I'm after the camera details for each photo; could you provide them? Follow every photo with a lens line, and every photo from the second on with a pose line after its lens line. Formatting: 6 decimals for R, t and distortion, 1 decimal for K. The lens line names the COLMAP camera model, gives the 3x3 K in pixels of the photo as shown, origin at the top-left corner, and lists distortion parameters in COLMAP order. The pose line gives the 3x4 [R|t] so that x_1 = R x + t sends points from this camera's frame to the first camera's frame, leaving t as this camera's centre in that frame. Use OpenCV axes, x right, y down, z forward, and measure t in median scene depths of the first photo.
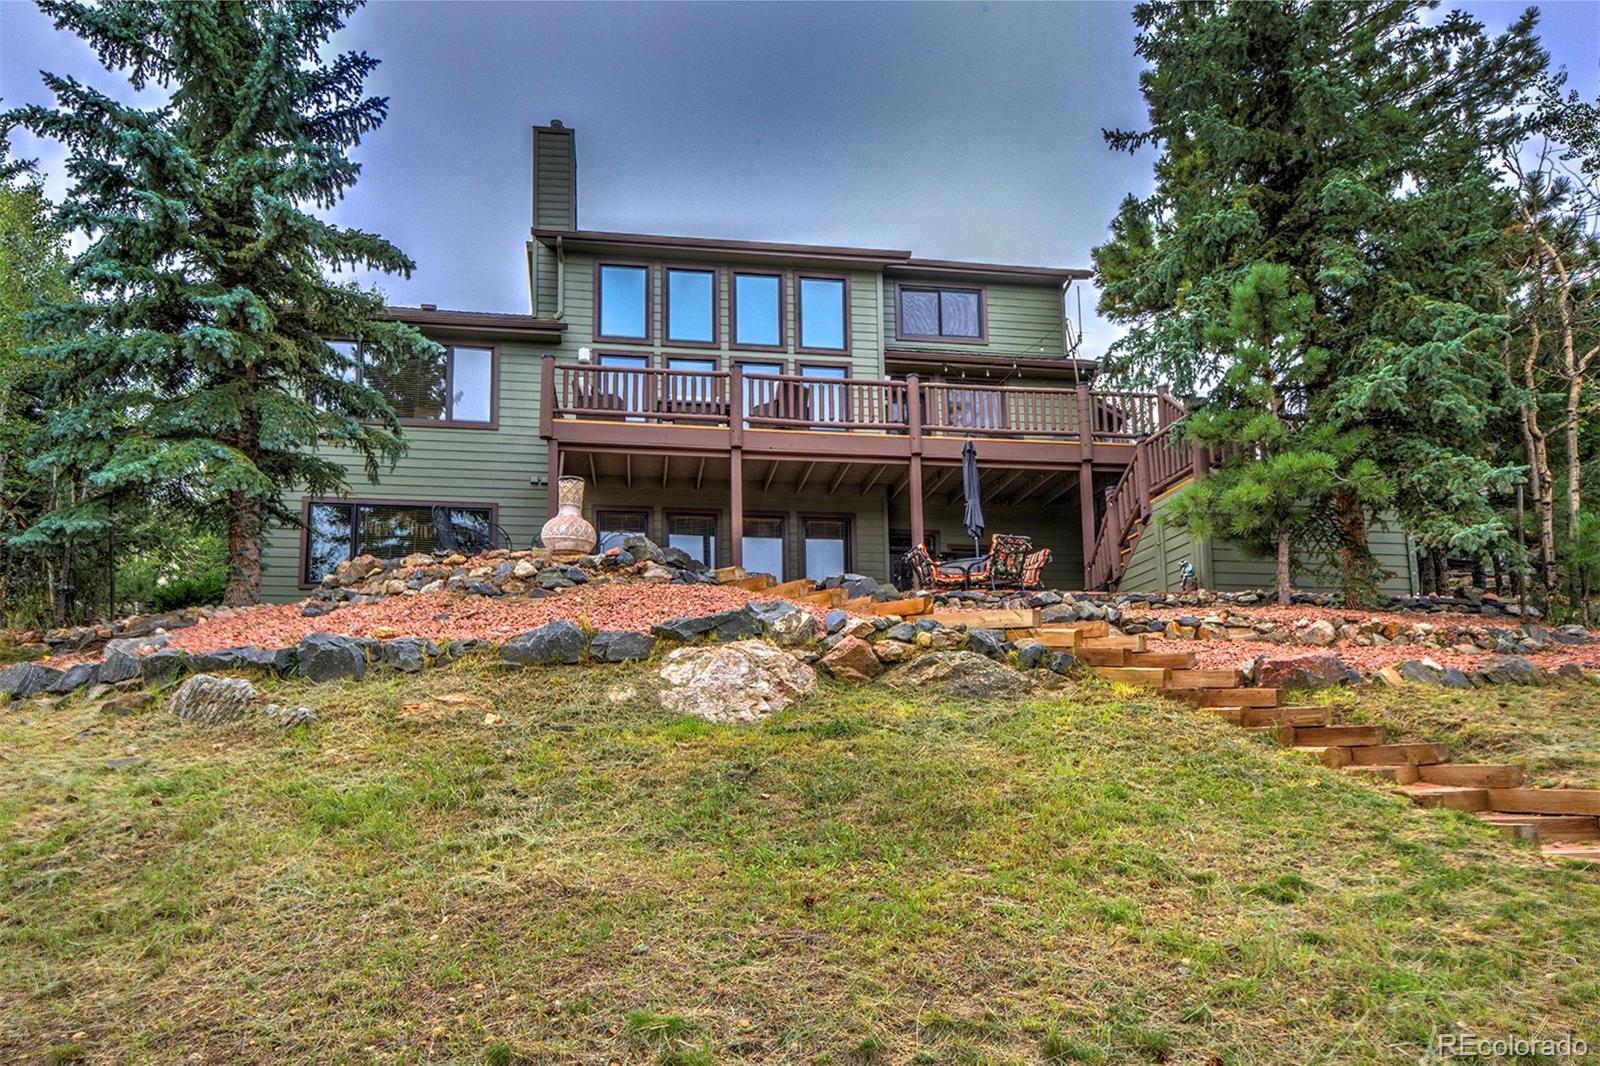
lens RADIAL K [[1087.8, 0, 799.6], [0, 1087.8, 532.3], [0, 0, 1]] dist [0.010876, 0.000565]
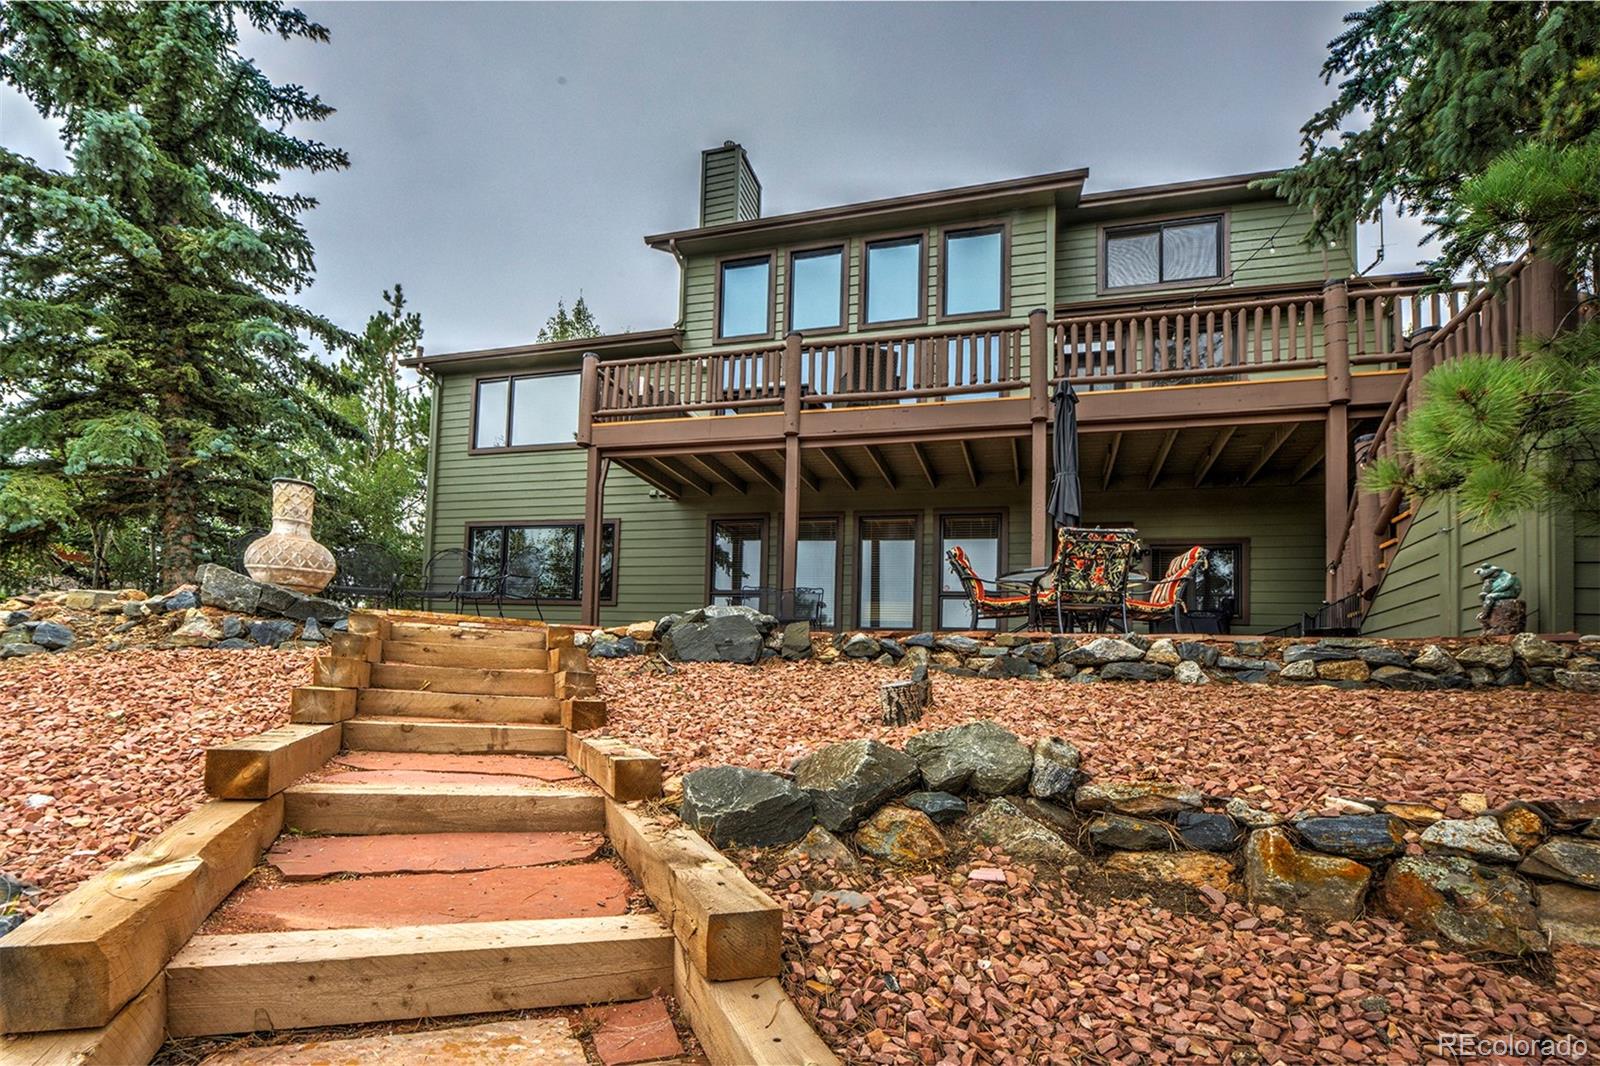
lens RADIAL K [[737.1, 0, 777.9], [0, 737.1, 604.4], [0, 0, 1]] dist [-0.013834, -0.000739]
pose [[0.872350, 0.002091, -0.488877, 0.202741], [0.044027, 0.995592, 0.082819, 0.003212], [0.486895, -0.093771, 0.868412, 0.491031]]
